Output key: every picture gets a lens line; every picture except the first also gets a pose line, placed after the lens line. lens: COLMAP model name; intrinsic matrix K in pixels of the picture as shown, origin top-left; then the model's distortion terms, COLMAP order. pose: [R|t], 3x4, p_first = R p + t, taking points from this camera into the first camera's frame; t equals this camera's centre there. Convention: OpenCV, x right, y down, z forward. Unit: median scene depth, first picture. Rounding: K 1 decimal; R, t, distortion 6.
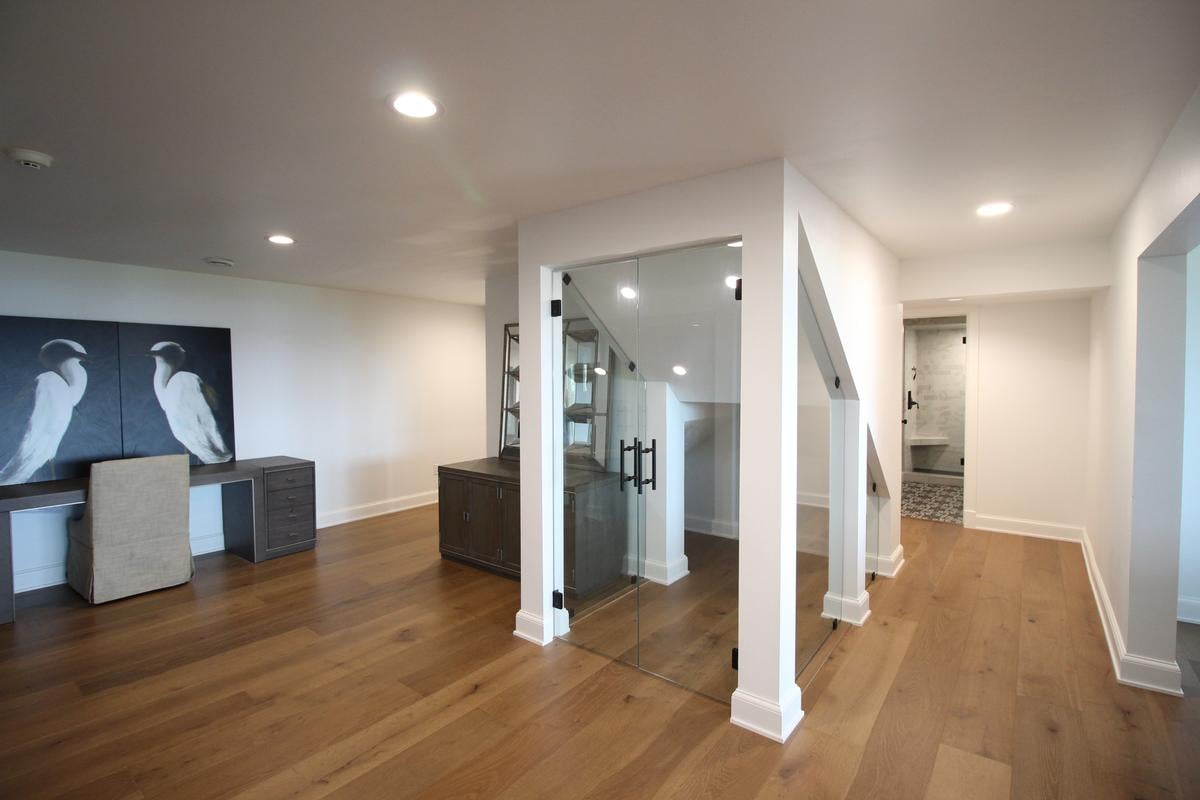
lens RADIAL K [[560.6, 0, 596.6], [0, 560.6, 390.4], [0, 0, 1]] dist [-0.000460, -0.000161]
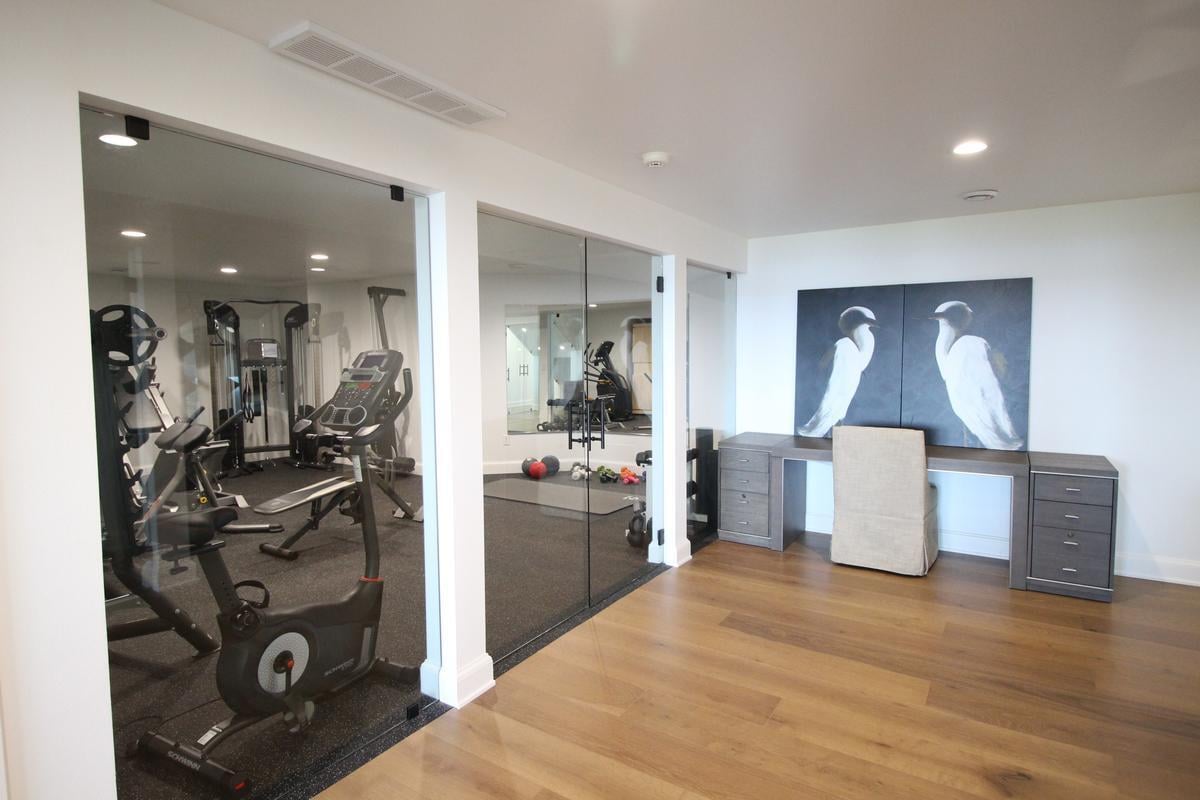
lens RADIAL K [[652.5, 0, 599.4], [0, 652.5, 390.4], [0, 0, 1]] dist [-0.001213, -0.000222]
pose [[0.088169, 0.067829, -0.993793, 0.207089], [-0.017864, 0.997626, 0.066506, -0.006807], [0.995945, 0.011889, 0.089171, 0.381342]]
